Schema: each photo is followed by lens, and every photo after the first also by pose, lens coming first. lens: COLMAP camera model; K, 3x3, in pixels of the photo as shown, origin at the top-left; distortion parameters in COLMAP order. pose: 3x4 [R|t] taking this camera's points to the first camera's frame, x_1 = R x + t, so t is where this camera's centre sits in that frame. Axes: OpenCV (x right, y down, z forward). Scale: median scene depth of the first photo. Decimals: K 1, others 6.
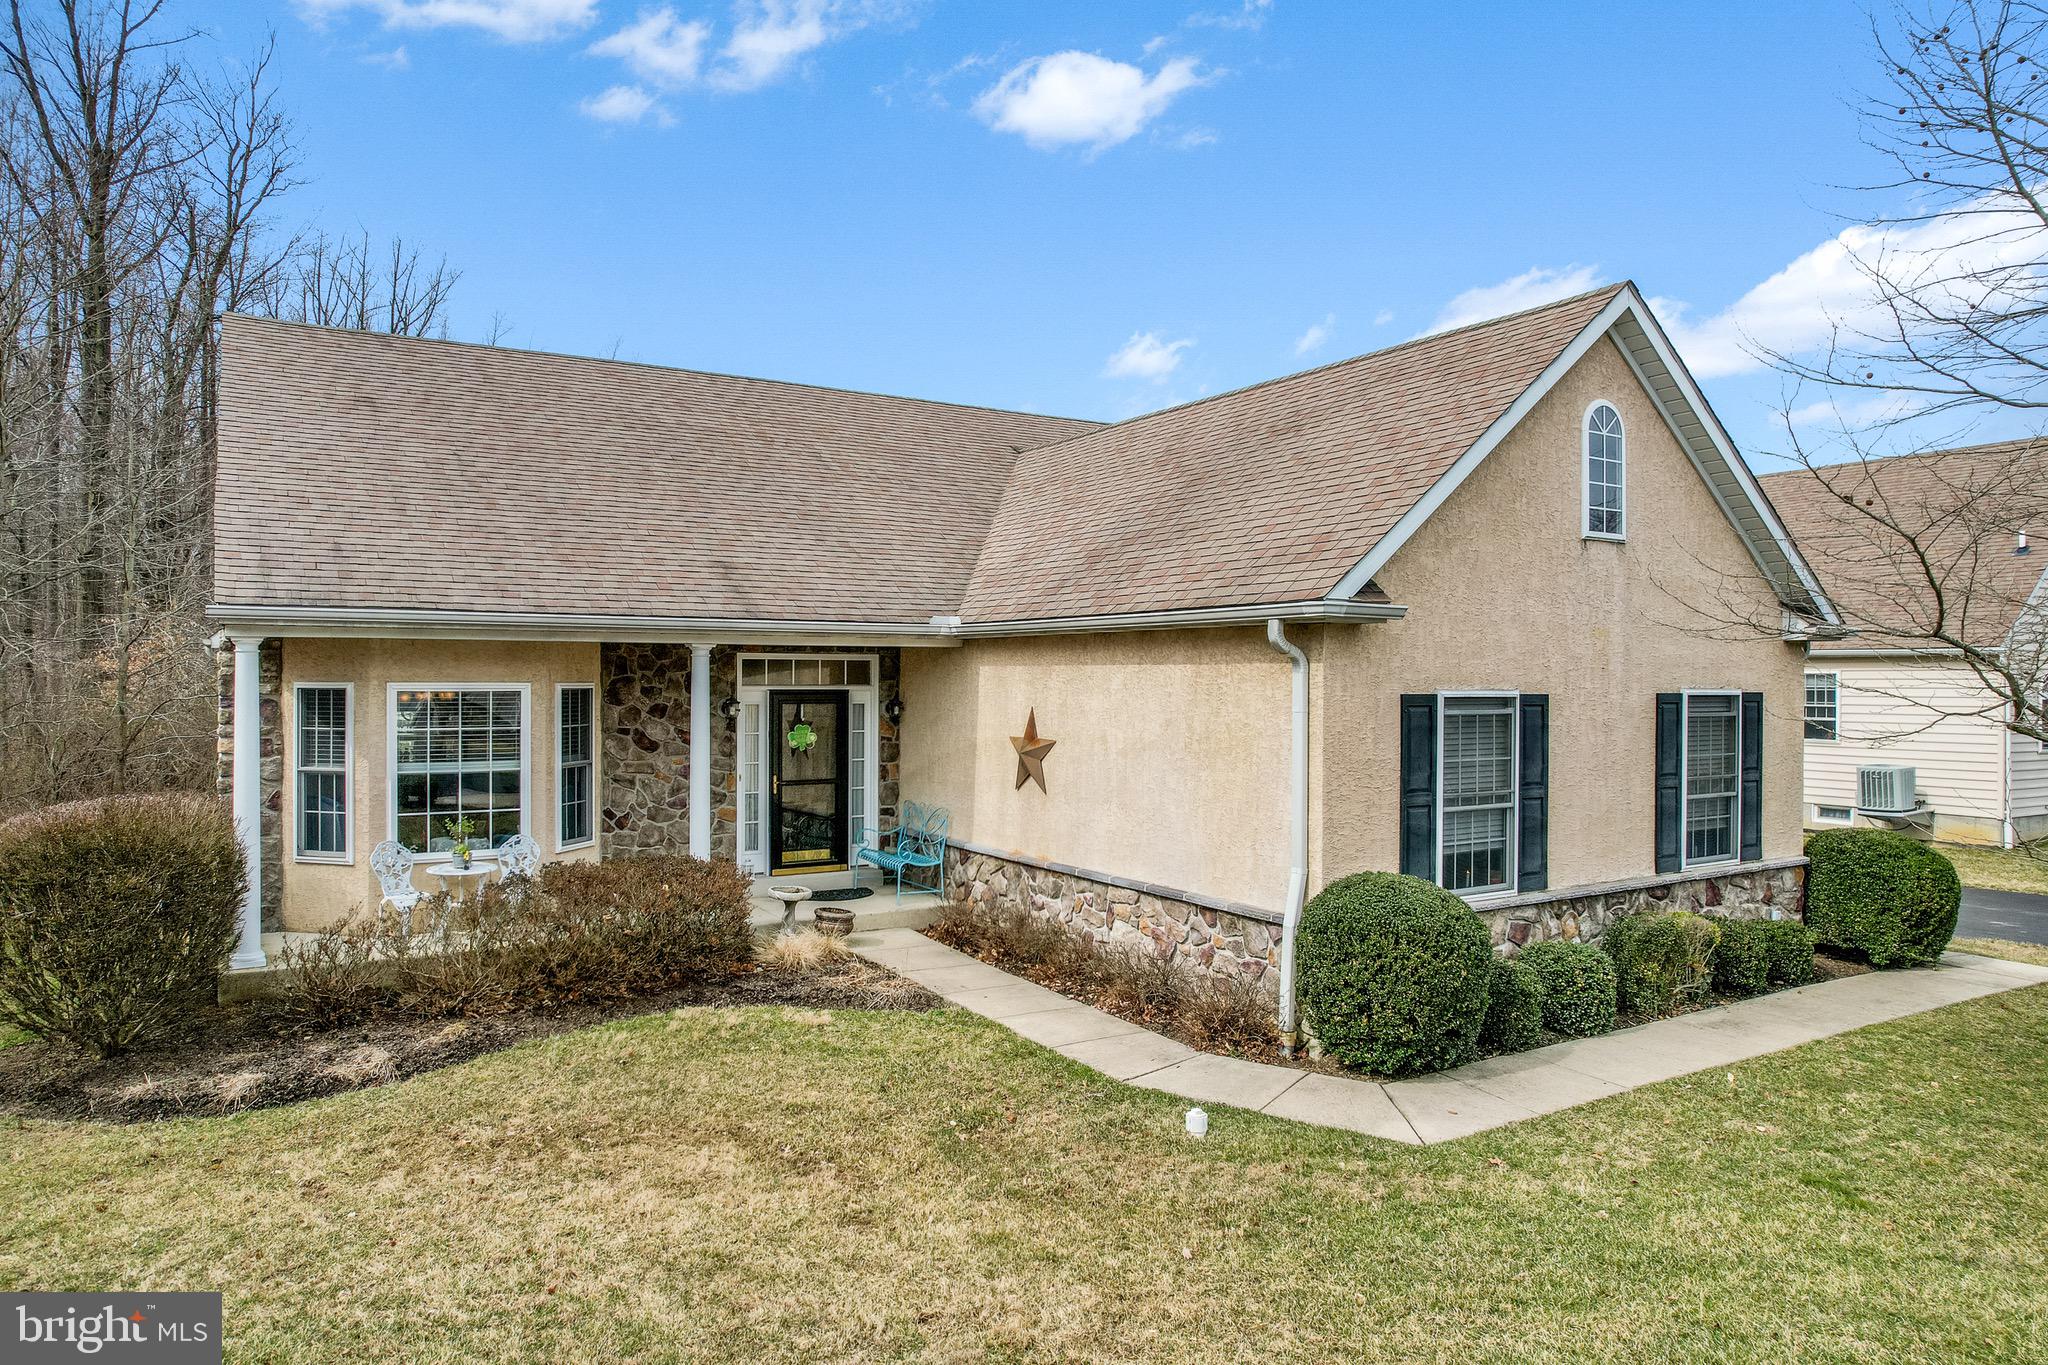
lens RADIAL K [[1305.9, 0, 1033.1], [0, 1305.9, 684.7], [0, 0, 1]] dist [-0.036125, 0.004778]
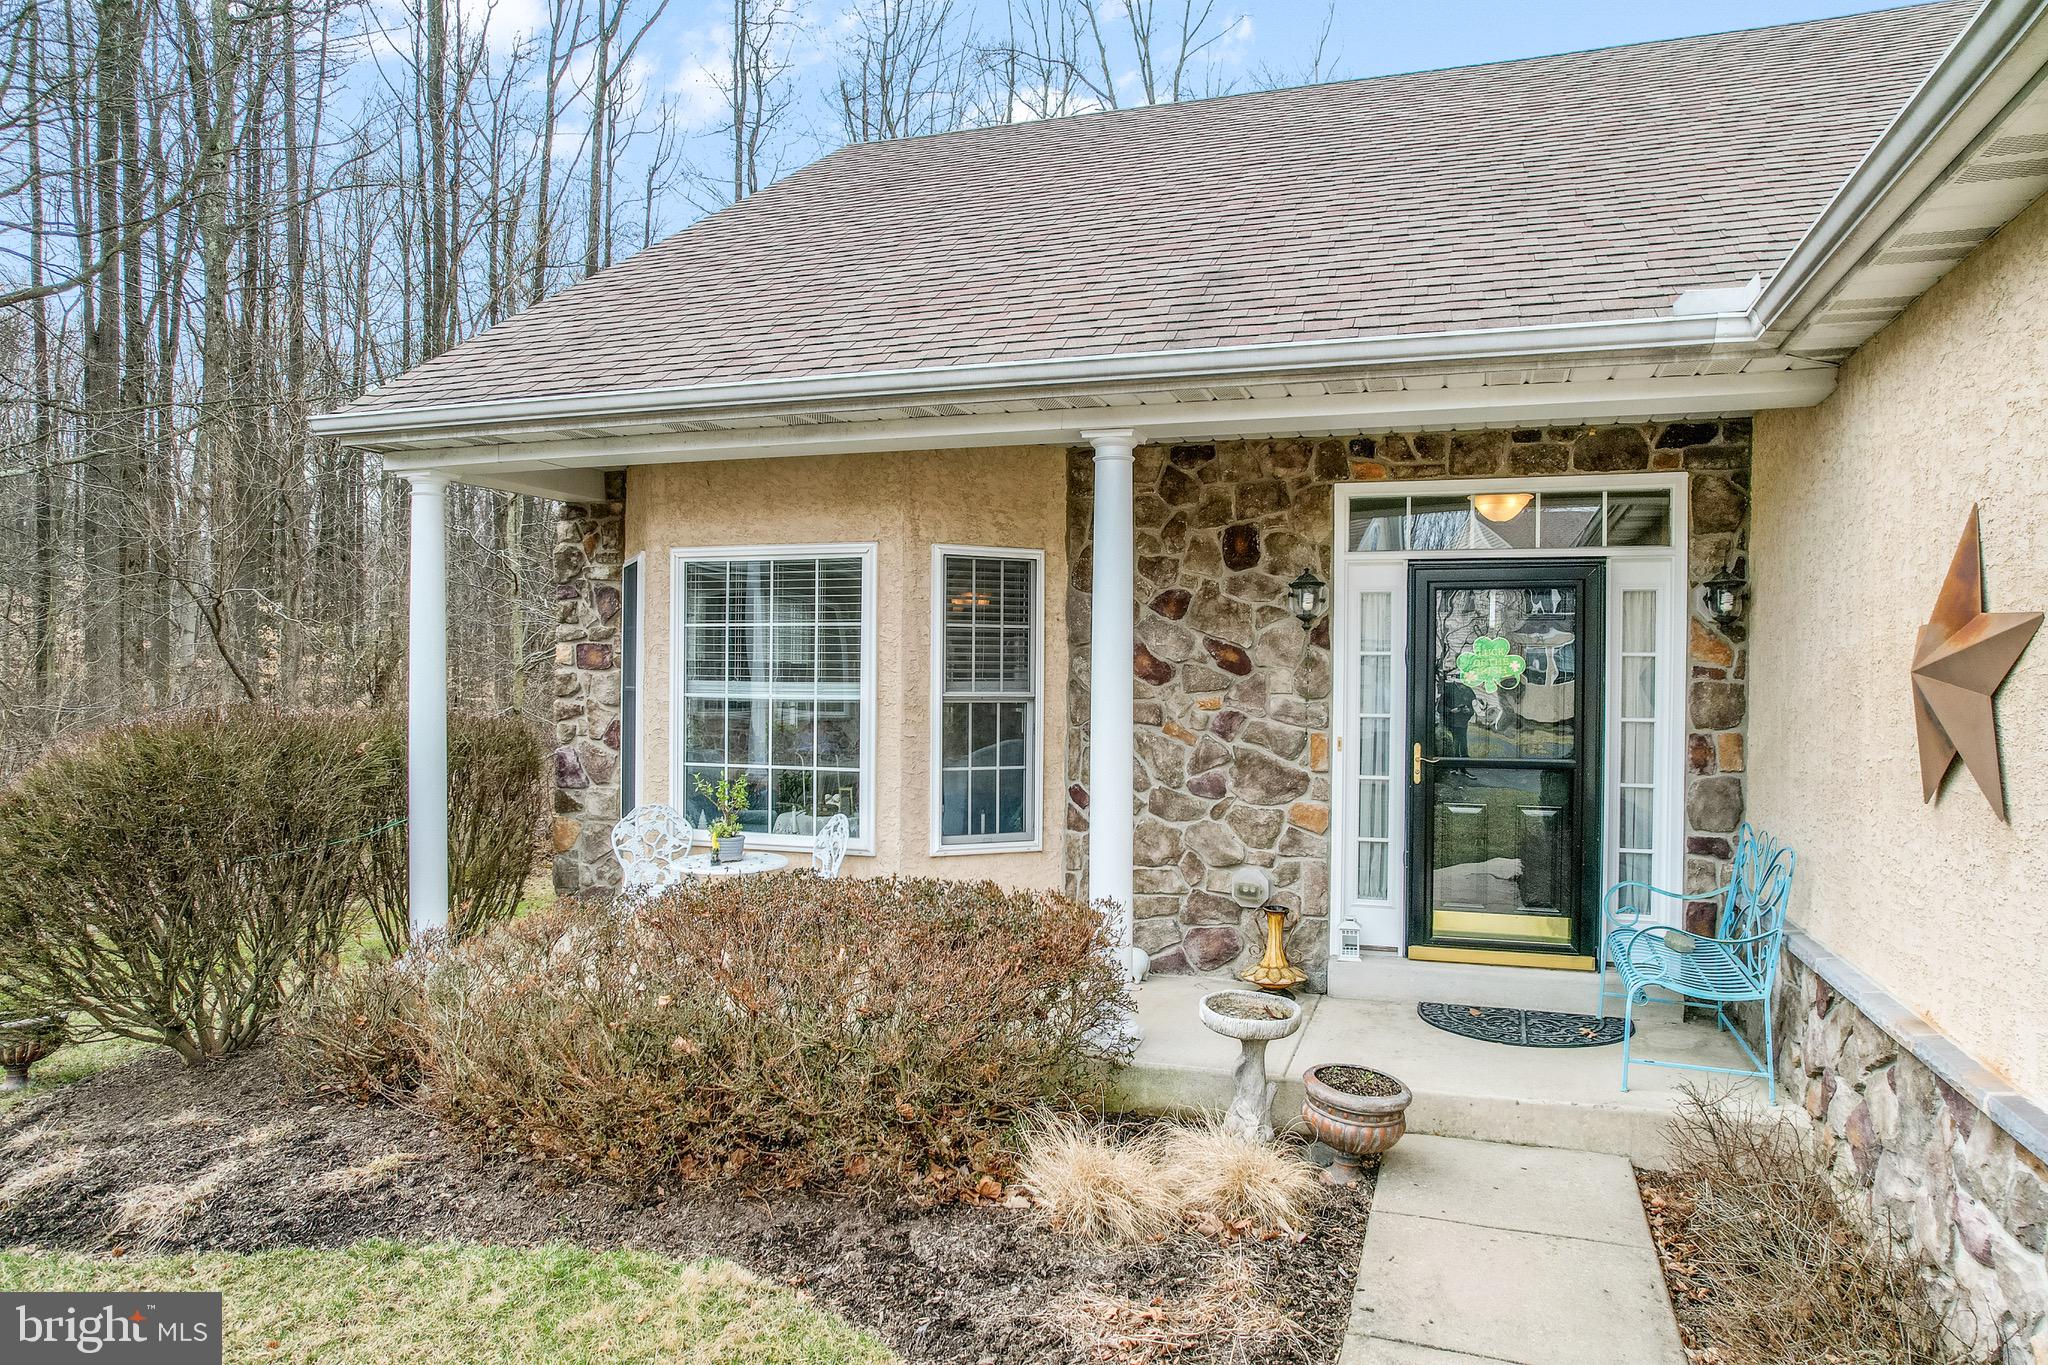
lens RADIAL K [[1305.9, 0, 1033.1], [0, 1305.9, 684.7], [0, 0, 1]] dist [-0.036125, 0.004778]
pose [[0.638588, 0.005348, -0.769530, 0.082935], [-0.011342, 0.999933, -0.002463, 0.059466], [0.769465, 0.010301, 0.638605, 0.692560]]
